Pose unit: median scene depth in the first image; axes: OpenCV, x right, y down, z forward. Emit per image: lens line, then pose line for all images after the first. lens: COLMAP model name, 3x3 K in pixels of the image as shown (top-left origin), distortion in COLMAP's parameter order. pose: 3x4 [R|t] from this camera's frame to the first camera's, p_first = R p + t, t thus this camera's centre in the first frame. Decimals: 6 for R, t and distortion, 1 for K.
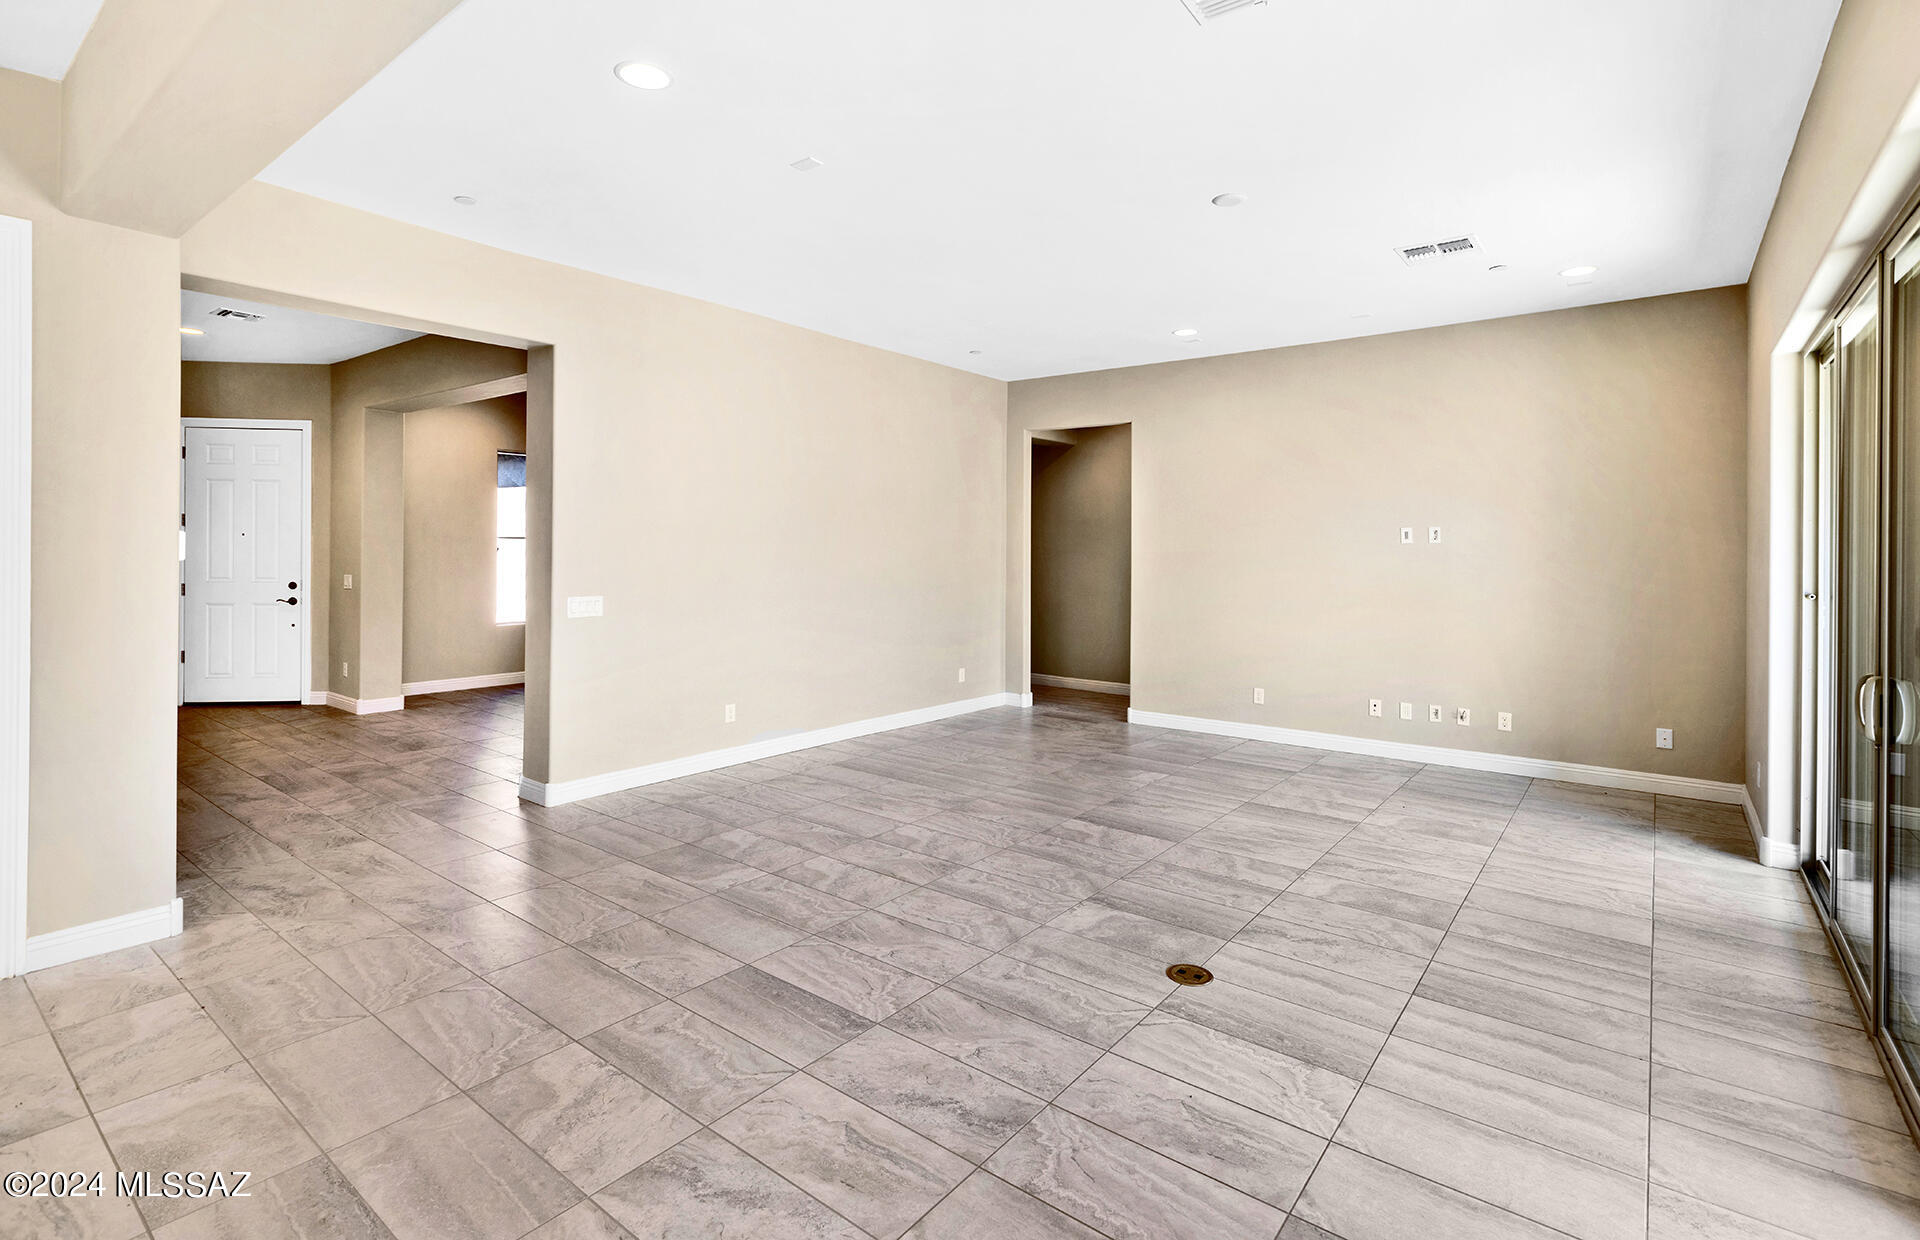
lens RADIAL K [[895.4, 0, 953.0], [0, 895.4, 547.2], [0, 0, 1]] dist [0.003176, 0.000141]
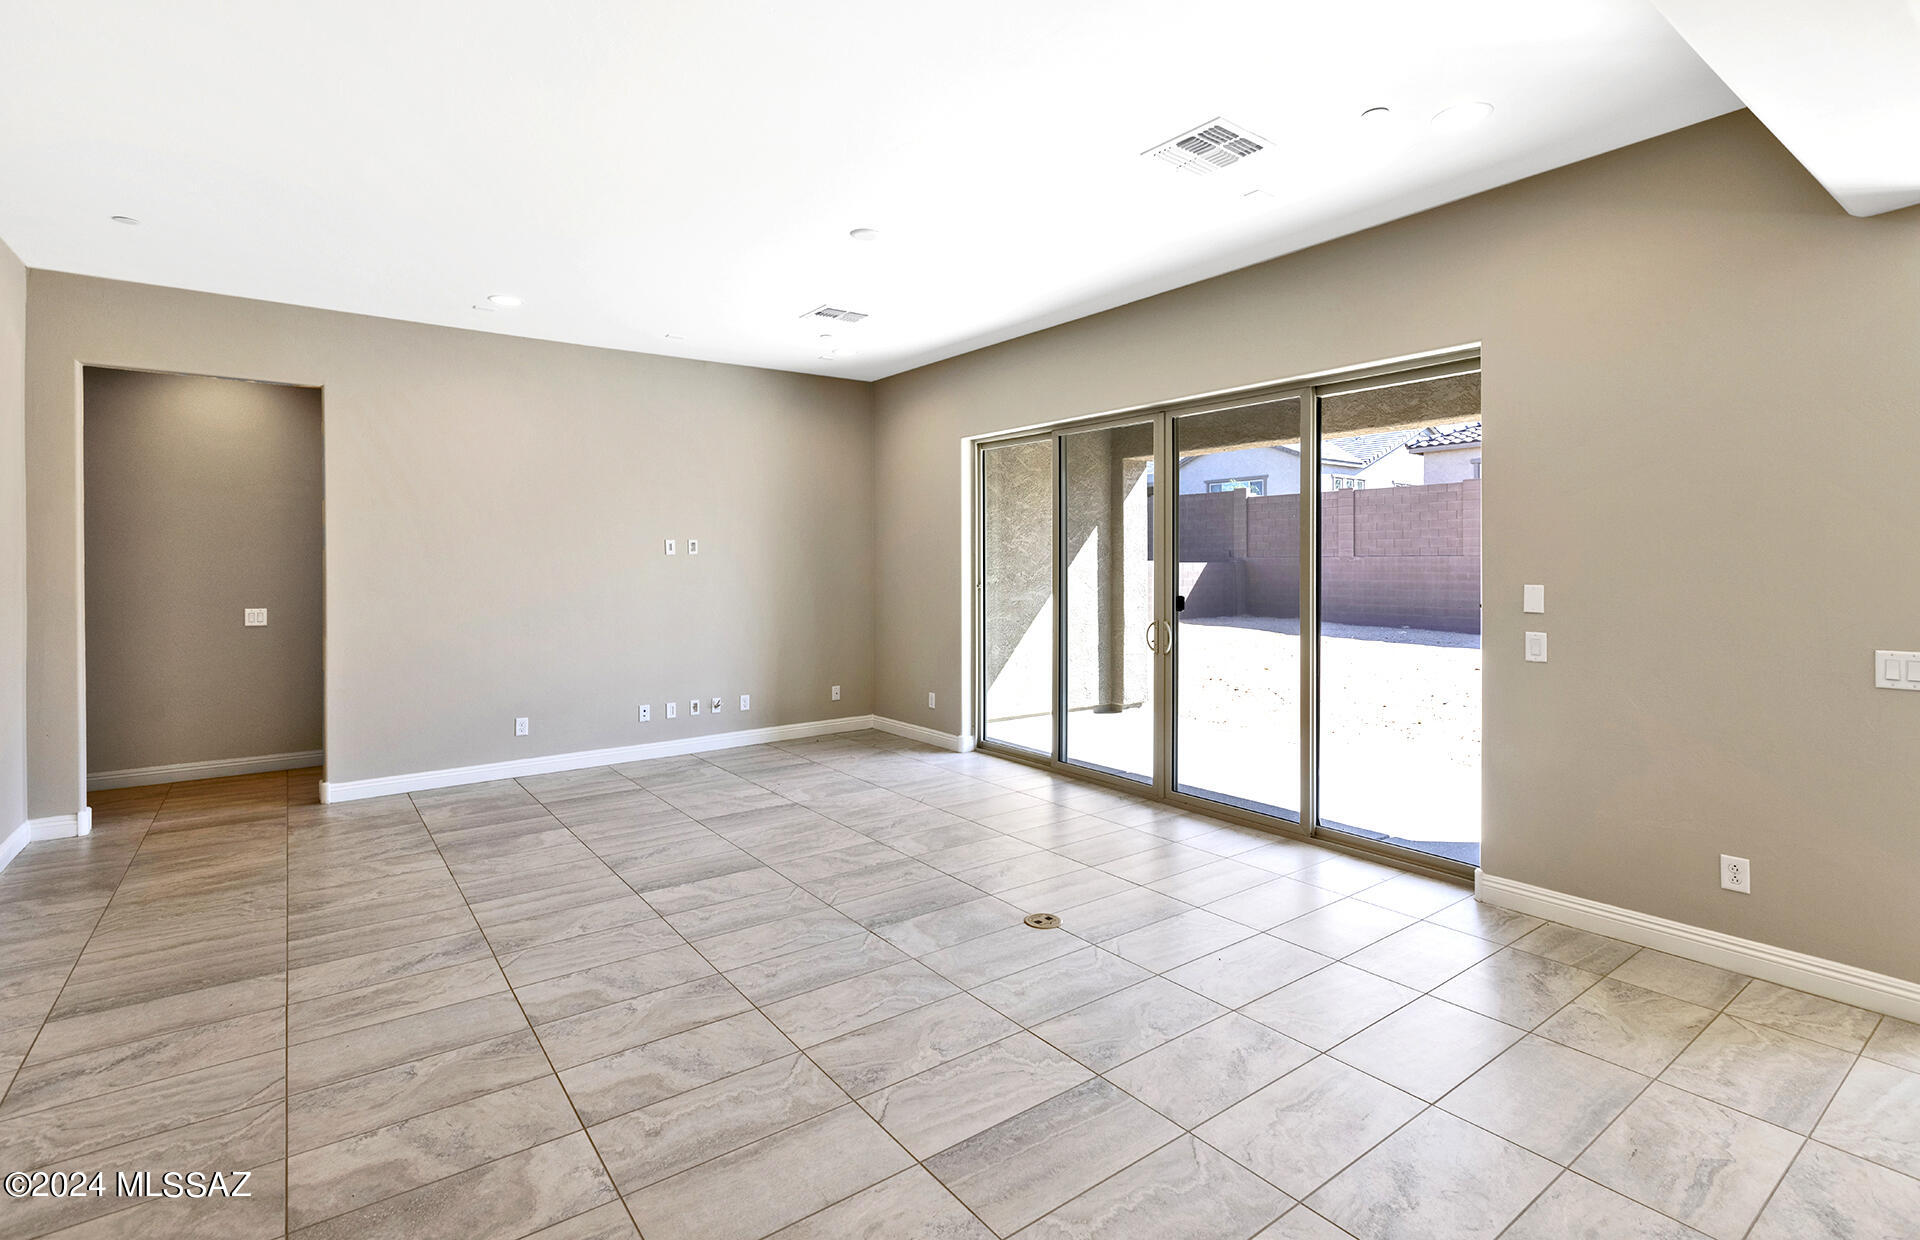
lens RADIAL K [[895.4, 0, 953.0], [0, 895.4, 547.2], [0, 0, 1]] dist [0.003176, 0.000141]
pose [[0.262736, 0.007092, 0.964842, -0.757281], [0.003226, 0.999961, -0.008229, -0.005117], [-0.964862, 0.005275, 0.262703, 0.666446]]
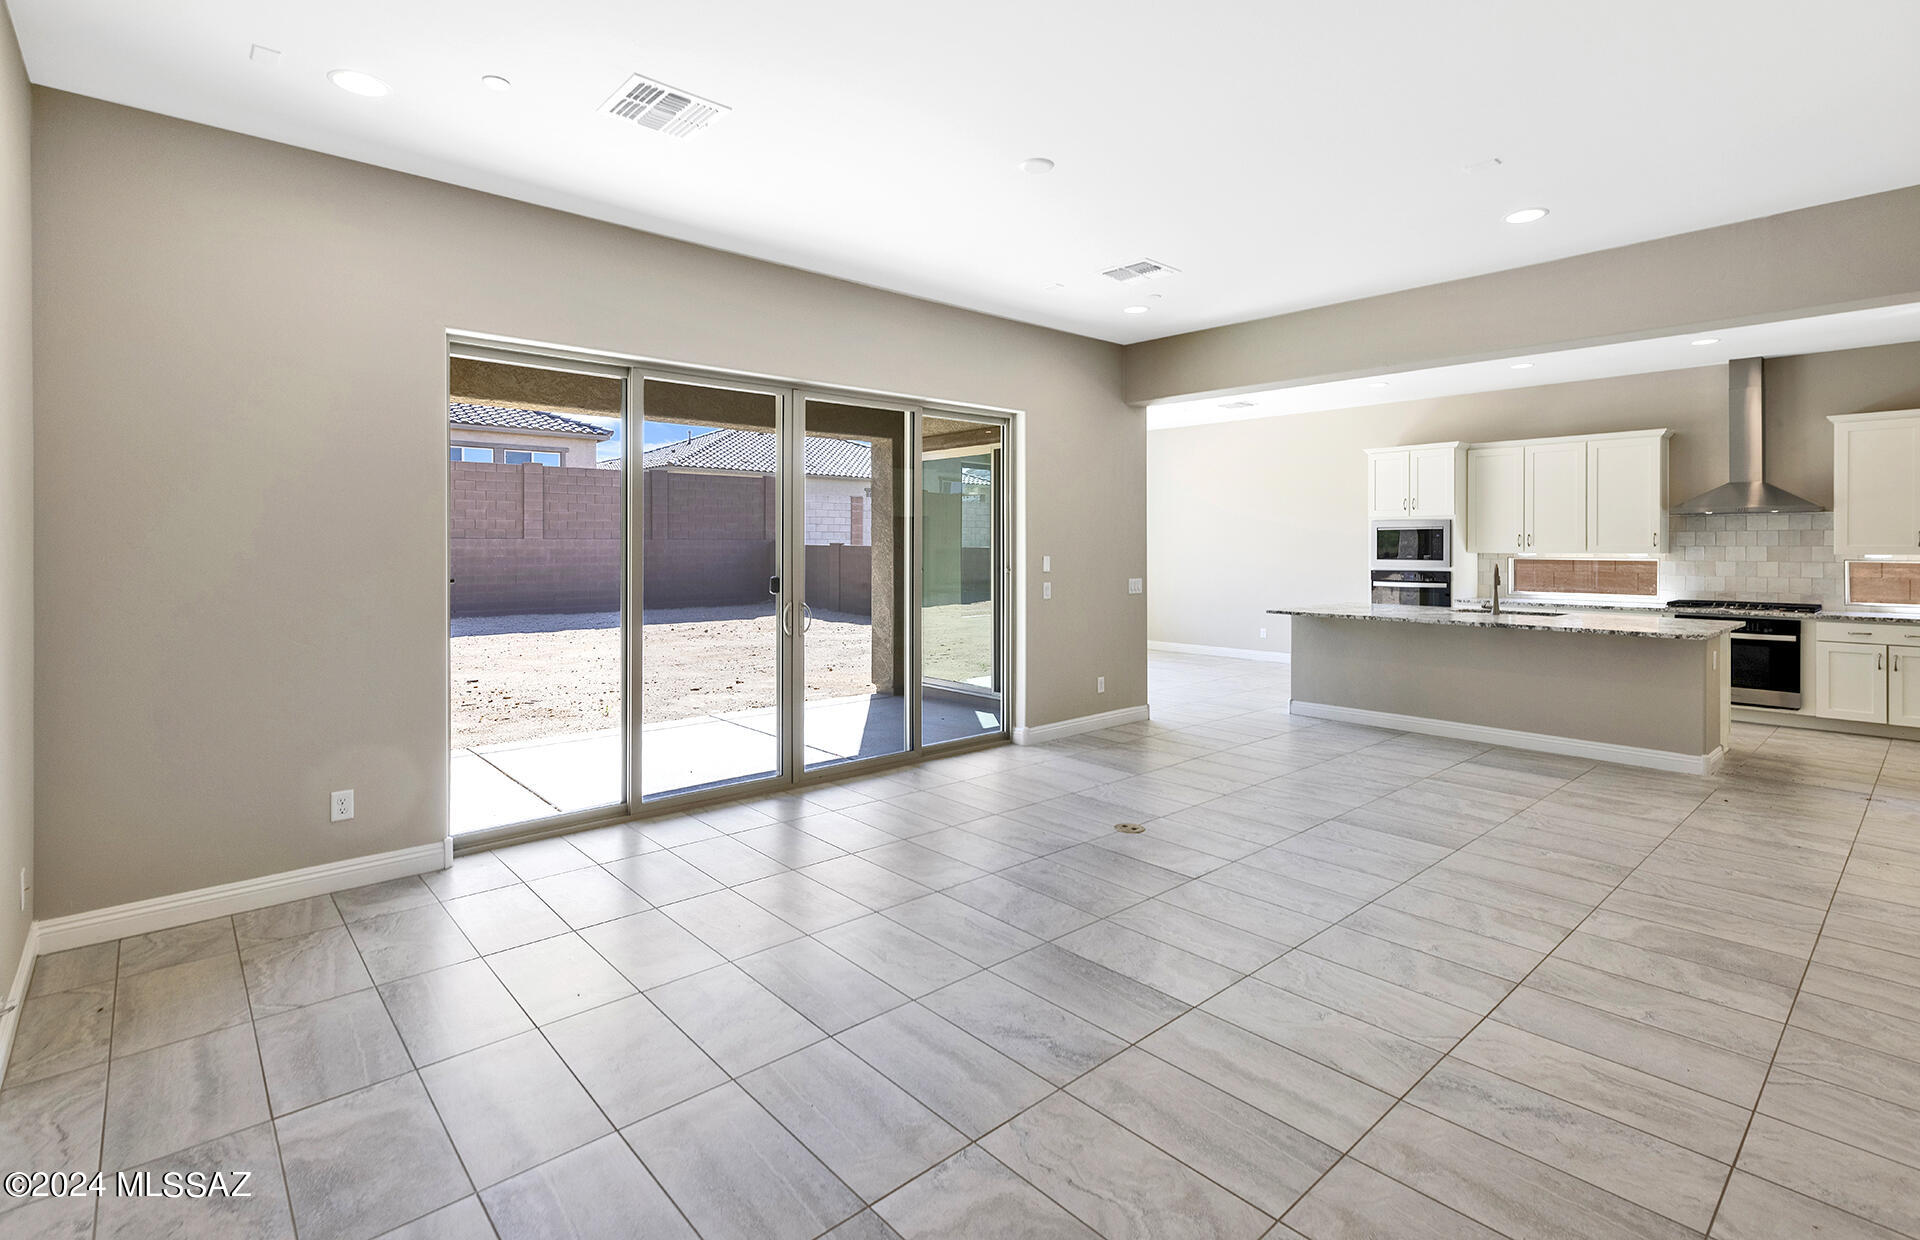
lens RADIAL K [[895.4, 0, 953.0], [0, 895.4, 547.2], [0, 0, 1]] dist [0.003176, 0.000141]
pose [[-0.984047, -0.010009, 0.177628, 0.242300], [-0.009438, 0.999947, 0.004058, 0.007675], [-0.177660, 0.002317, -0.984089, 2.086532]]
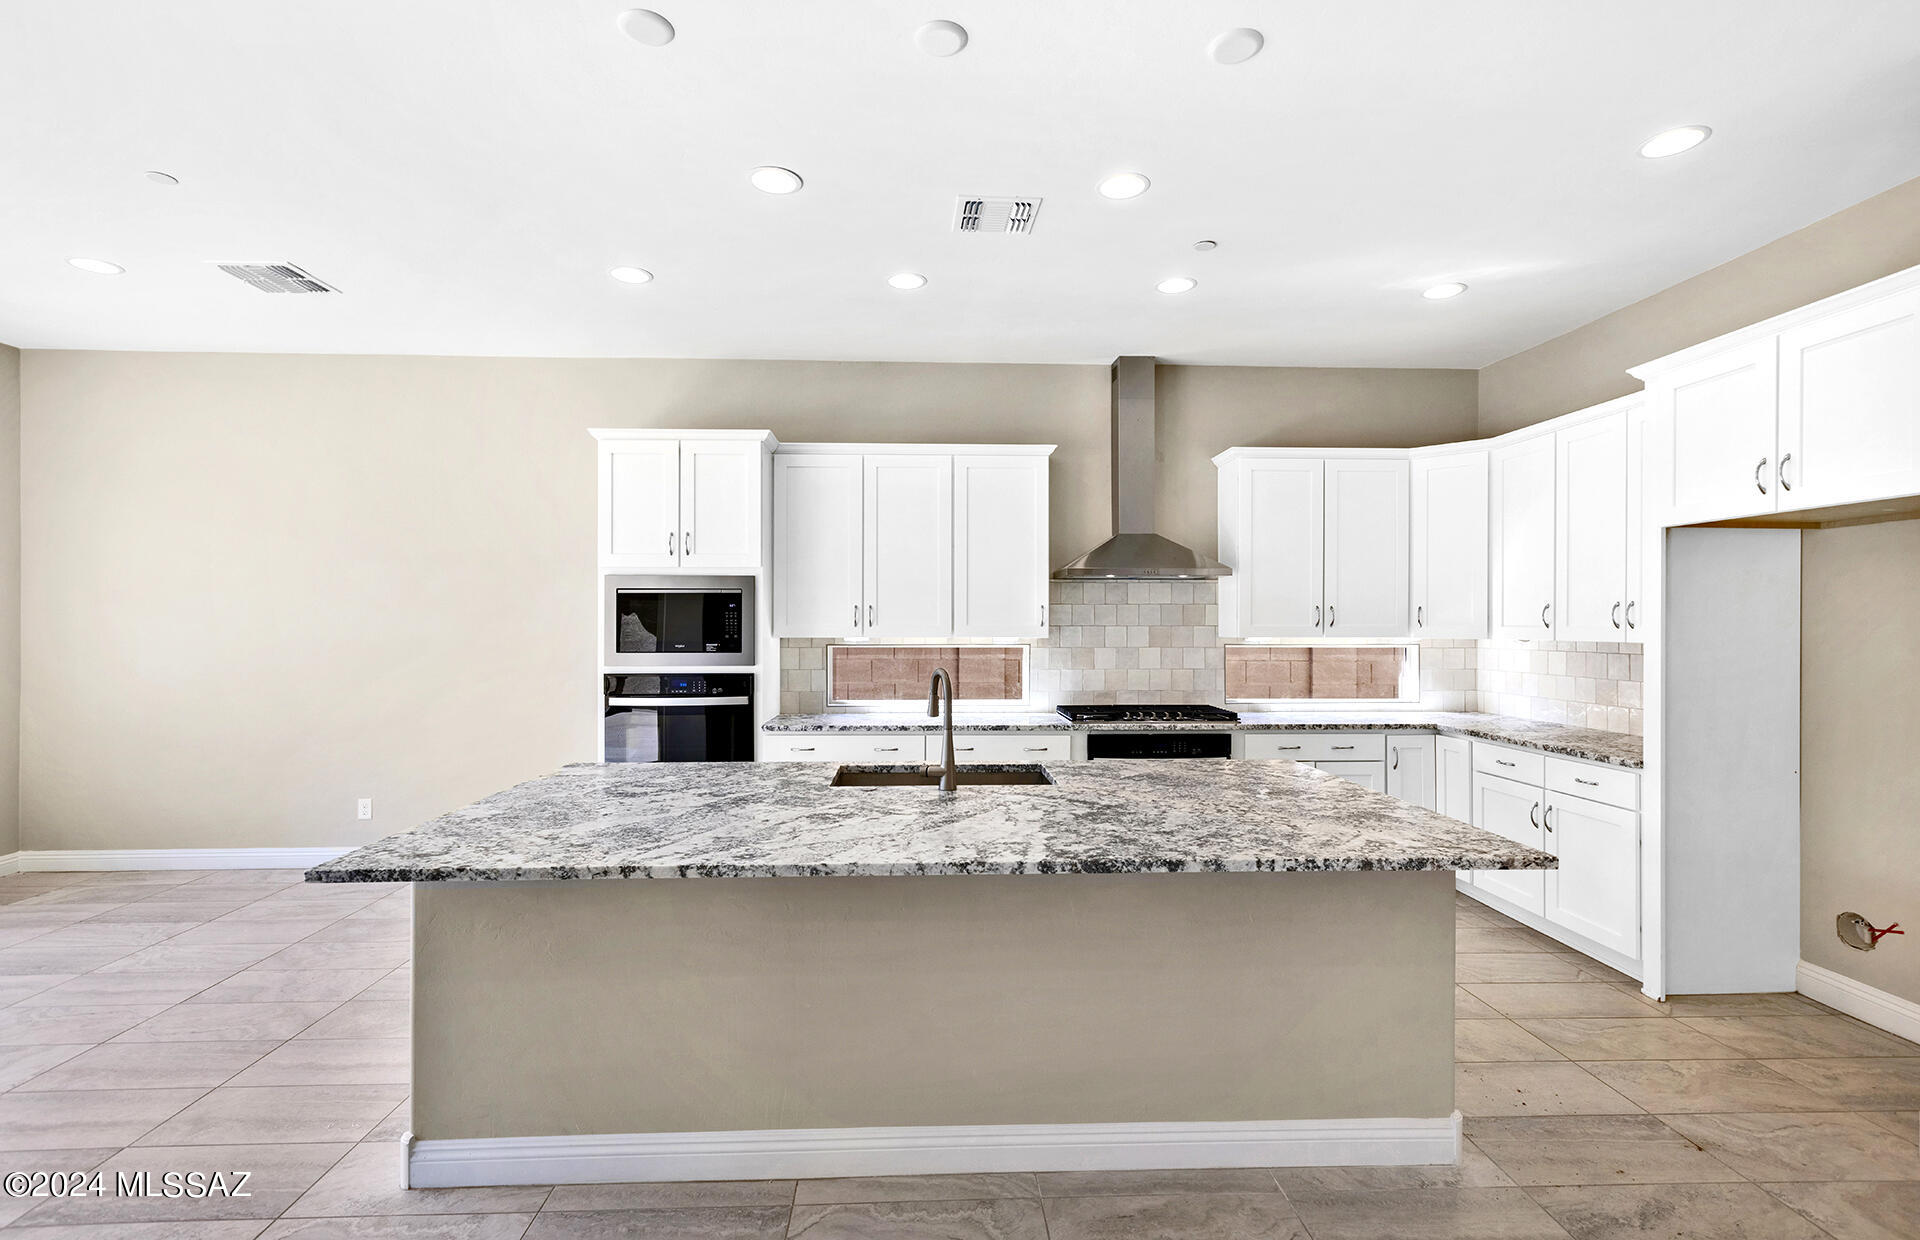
lens RADIAL K [[877.5, 0, 953.8], [0, 877.5, 620.1], [0, 0, 1]] dist [0.002615, 0.001275]
pose [[-0.758329, -0.012039, -0.651761, -0.042620], [-0.008635, 0.999927, -0.008424, 0.002209], [0.651815, -0.000760, -0.758377, 0.626063]]
